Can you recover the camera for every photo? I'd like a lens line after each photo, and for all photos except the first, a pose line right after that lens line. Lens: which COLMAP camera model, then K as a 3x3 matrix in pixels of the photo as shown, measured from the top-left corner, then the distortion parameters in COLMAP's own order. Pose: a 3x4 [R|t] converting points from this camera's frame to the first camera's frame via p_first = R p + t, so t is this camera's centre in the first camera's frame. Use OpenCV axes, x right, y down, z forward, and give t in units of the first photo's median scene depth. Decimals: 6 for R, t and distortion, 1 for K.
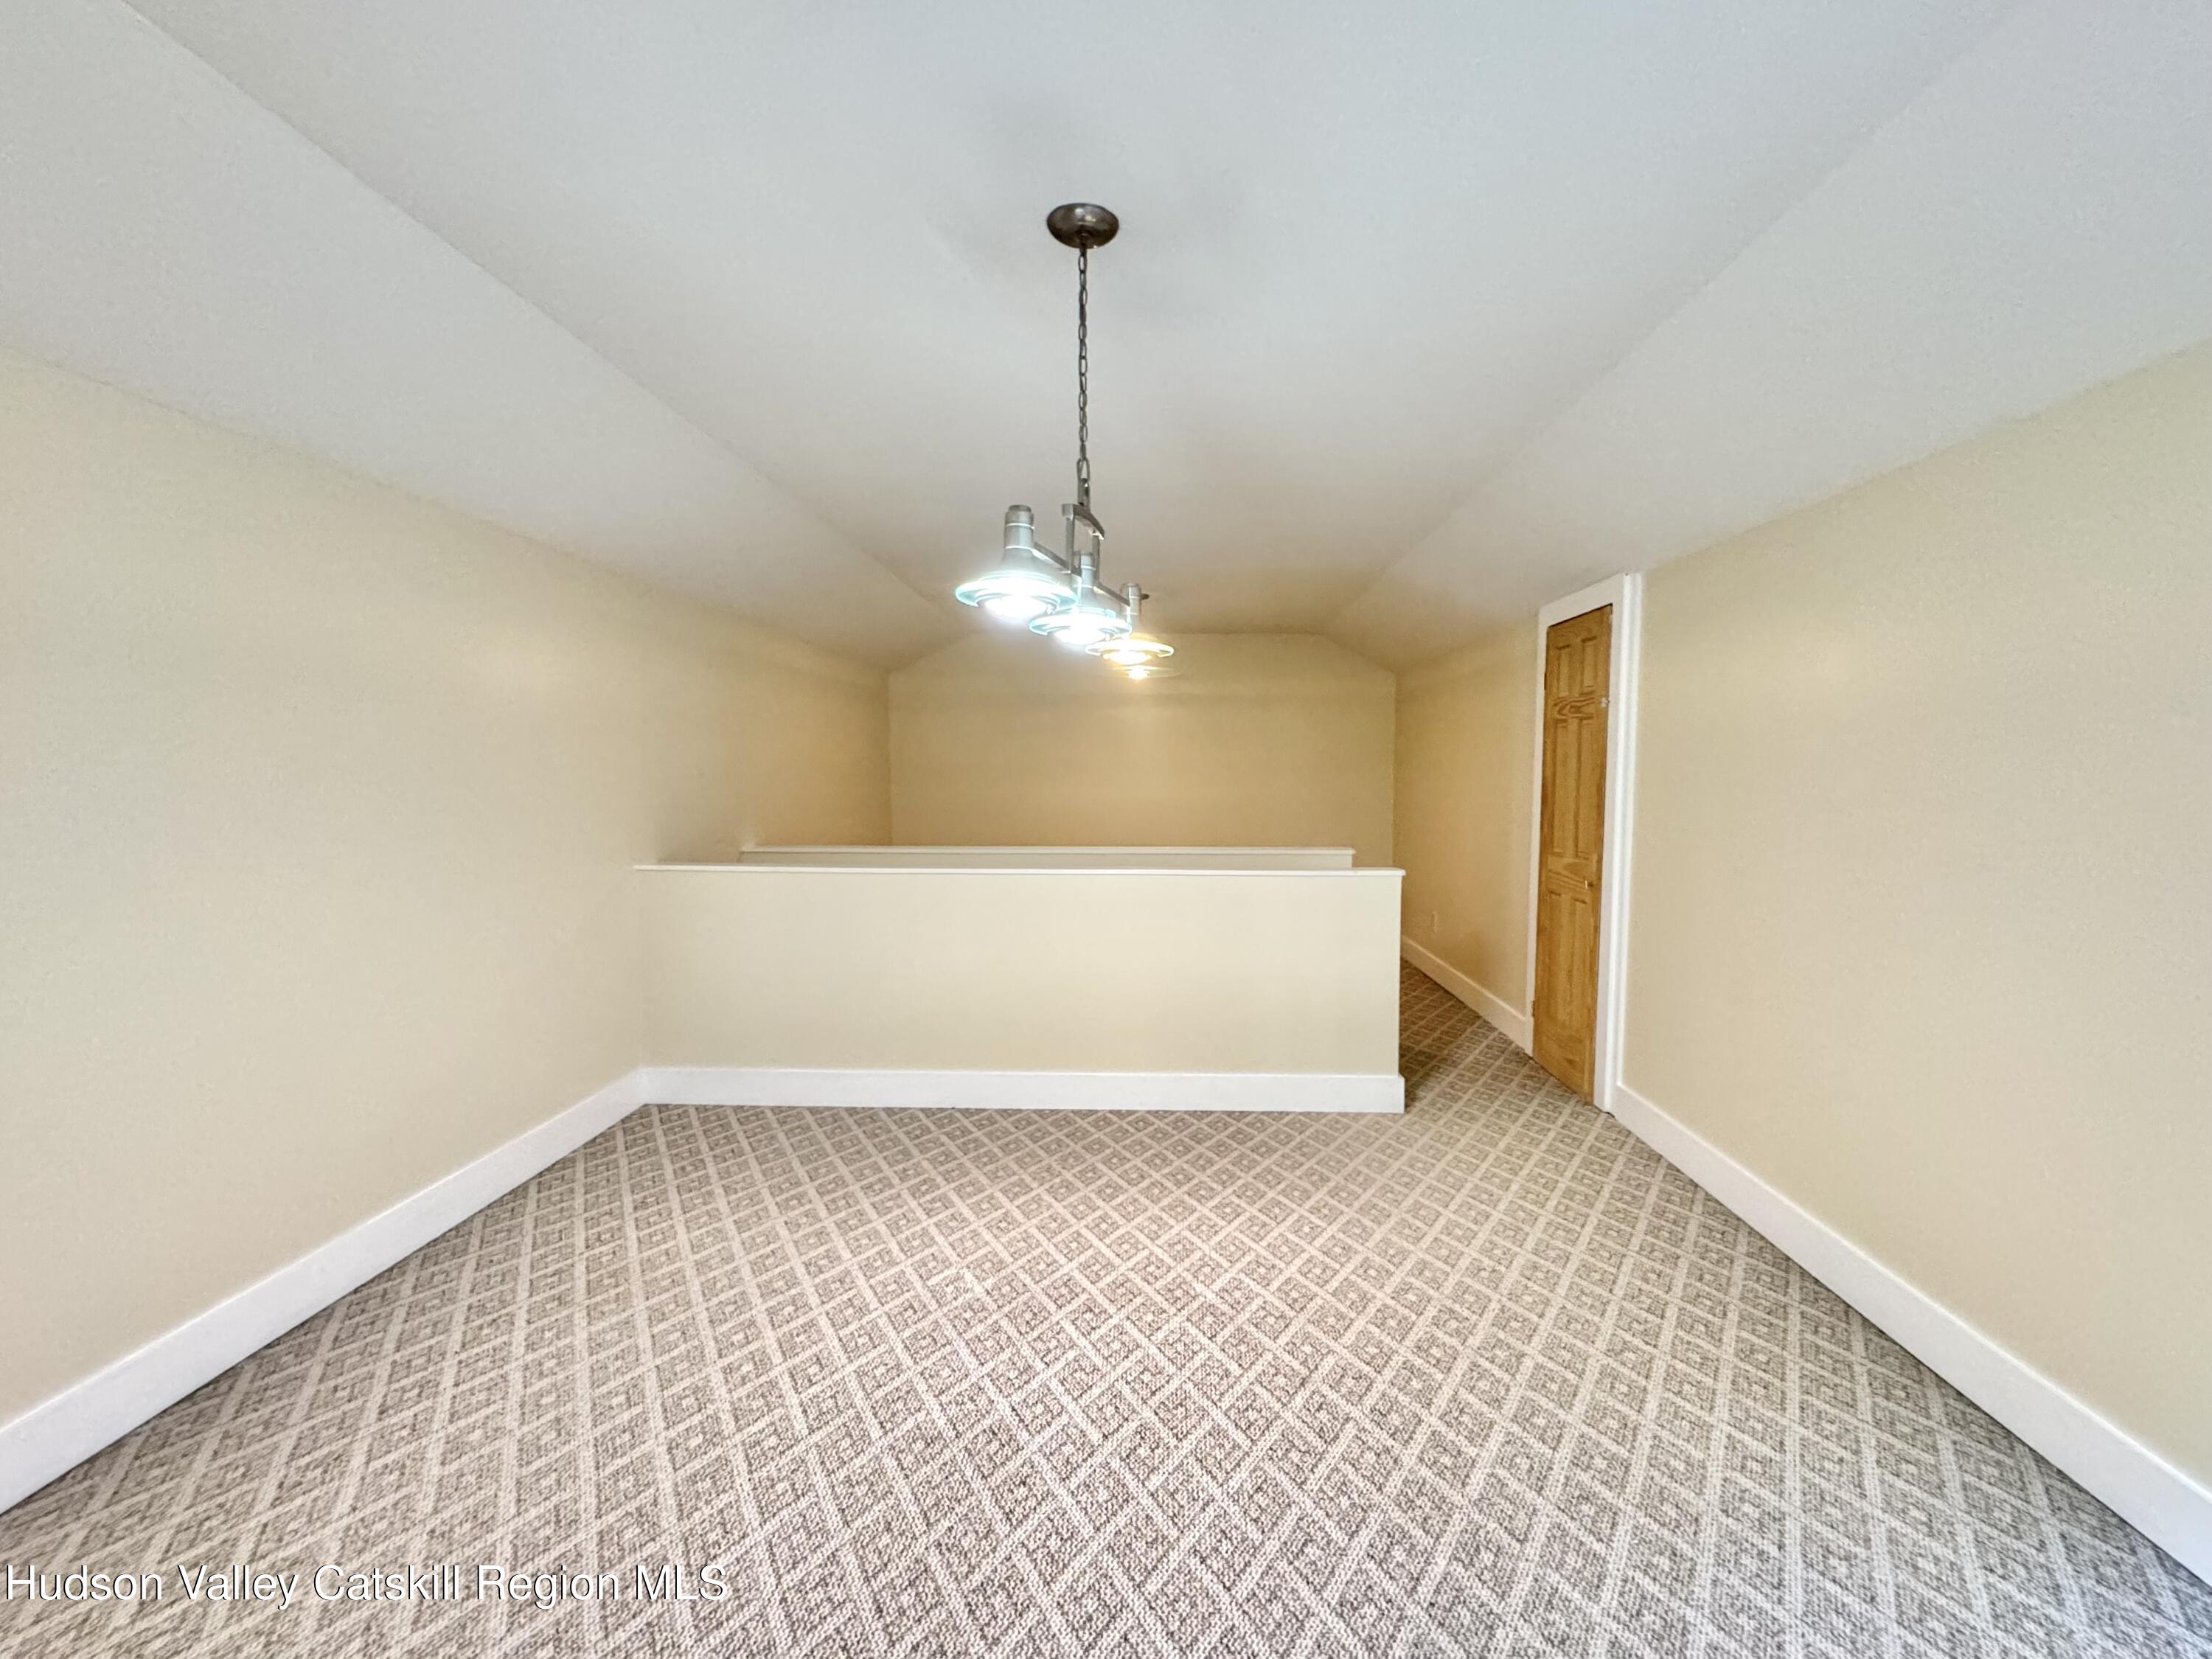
lens RADIAL K [[954.6, 0, 1100.8], [0, 954.6, 813.3], [0, 0, 1]] dist [-0.000551, 0.000379]
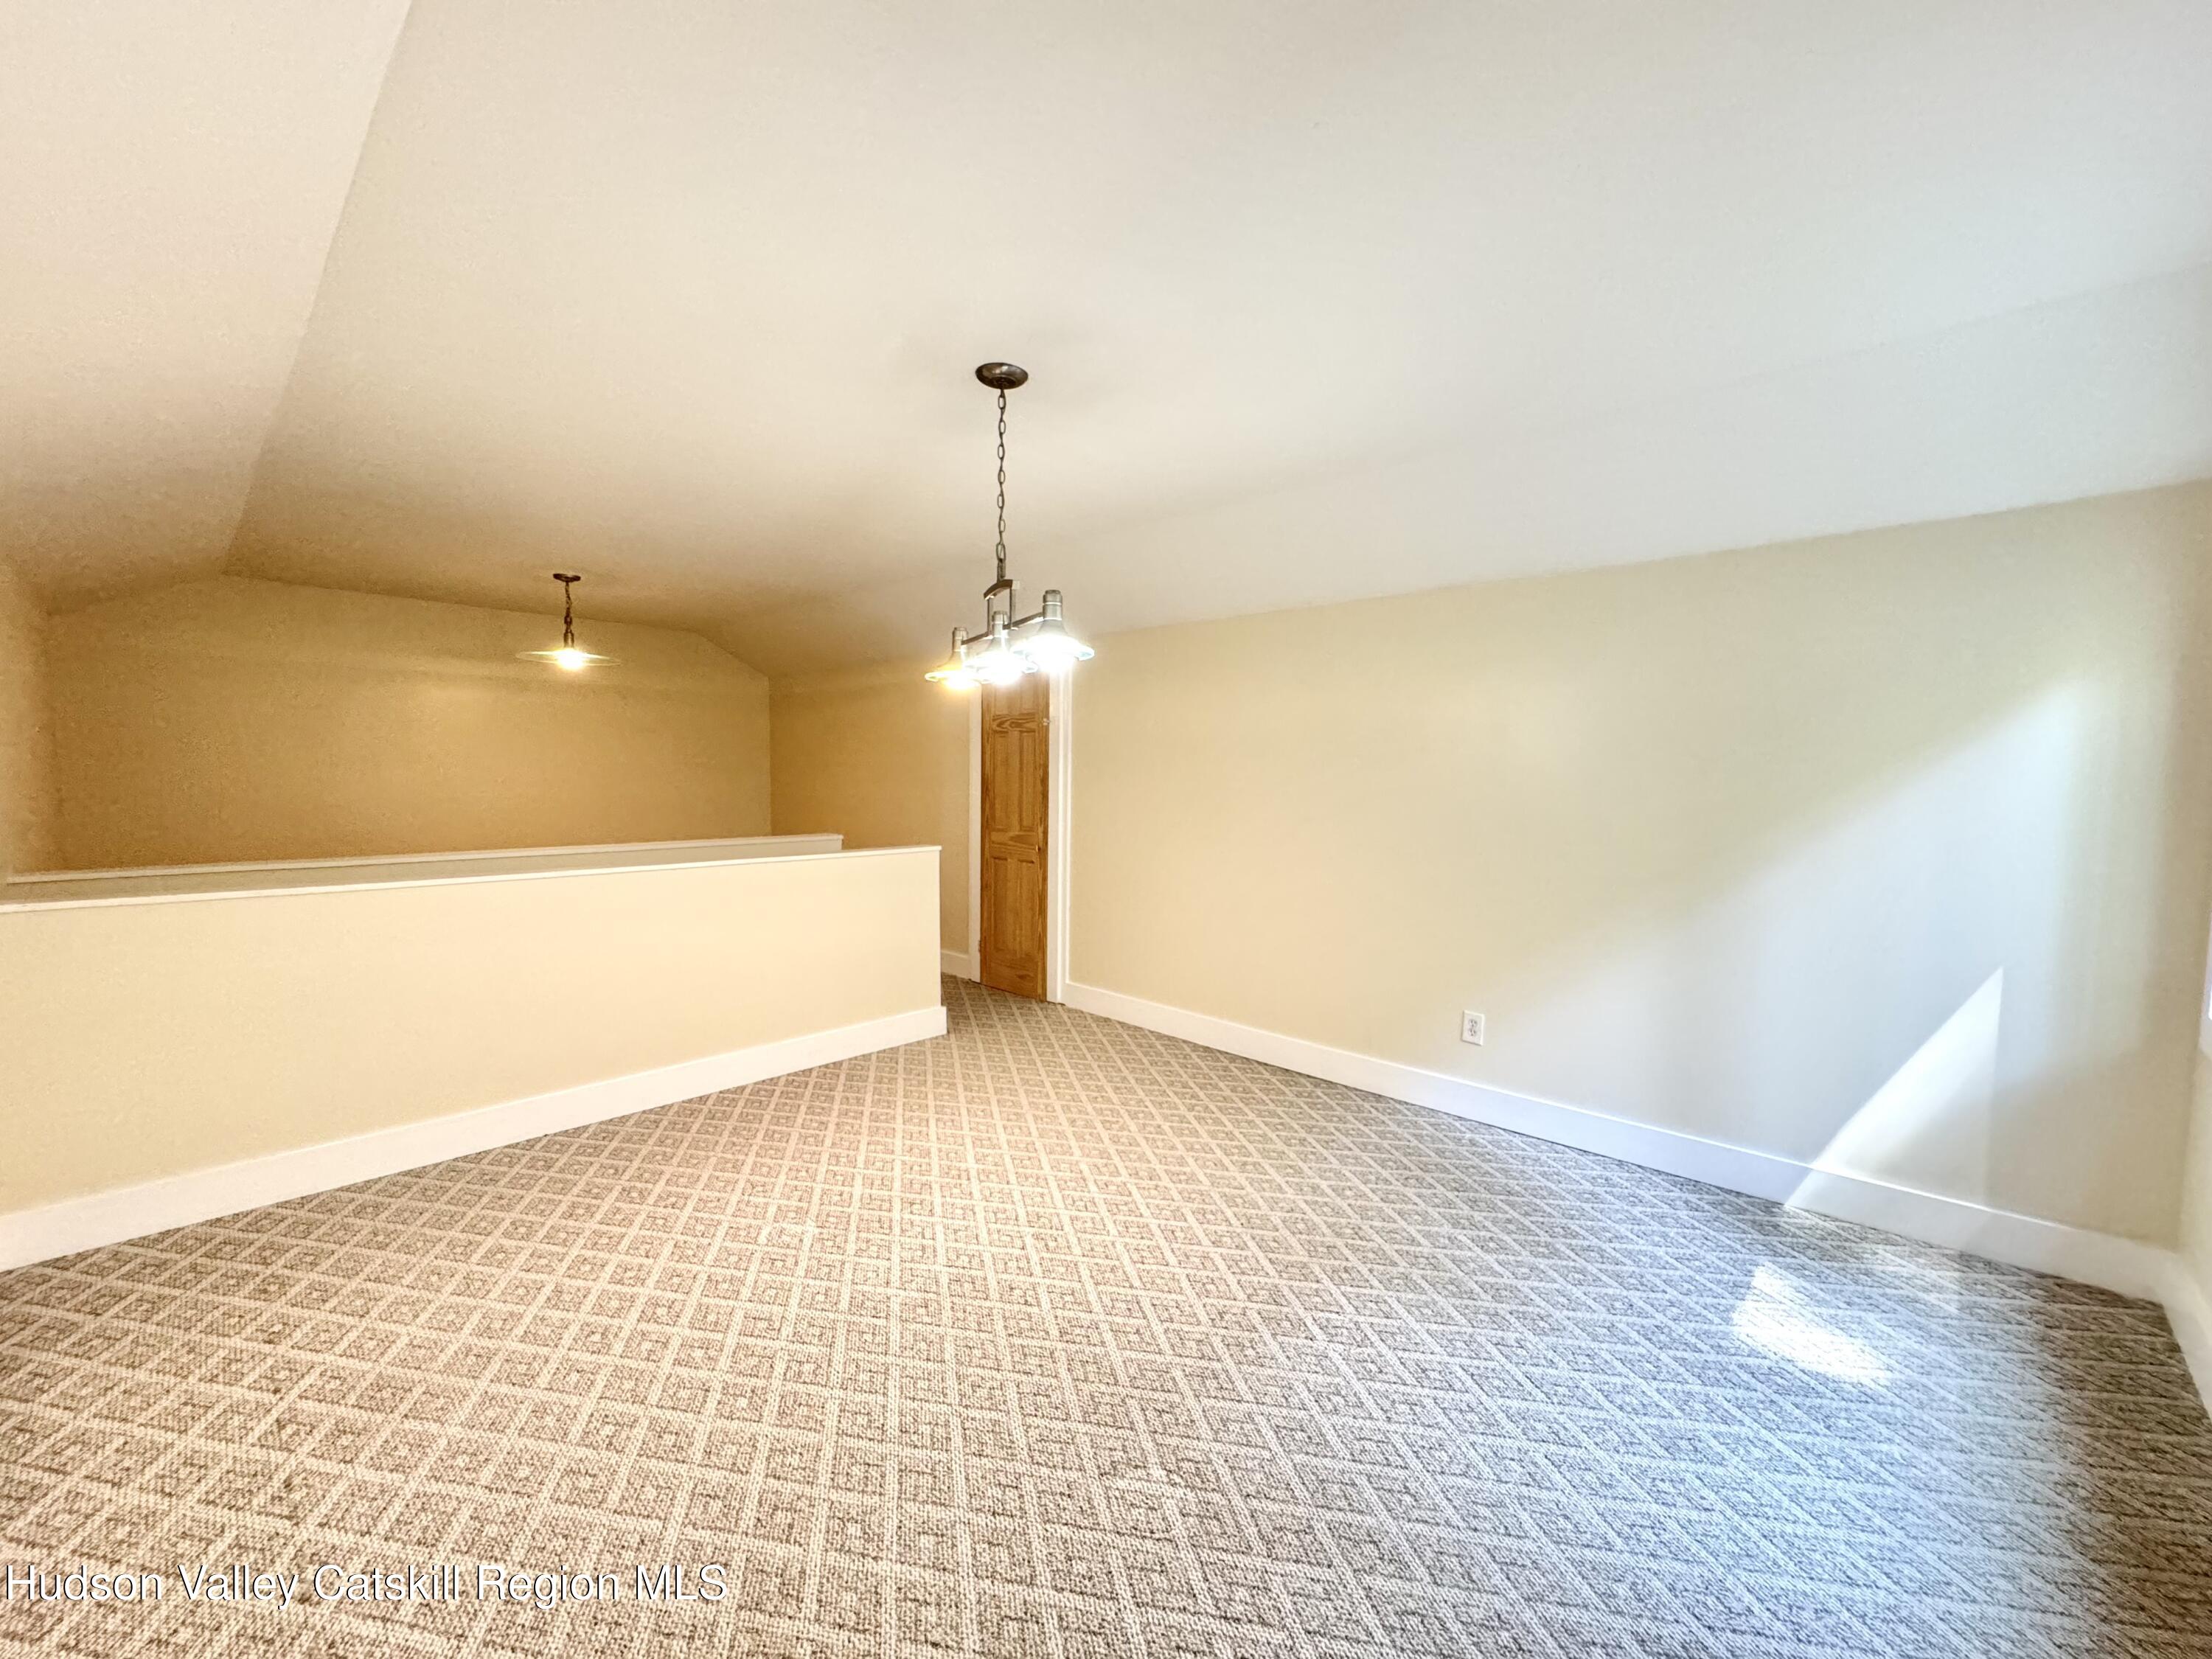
lens RADIAL K [[954.6, 0, 1100.8], [0, 954.6, 813.3], [0, 0, 1]] dist [-0.000551, 0.000379]
pose [[0.646377, -0.030112, 0.762424, -0.522069], [0.022995, 0.999536, 0.019982, -0.005173], [-0.762672, 0.004616, 0.646769, 0.003167]]
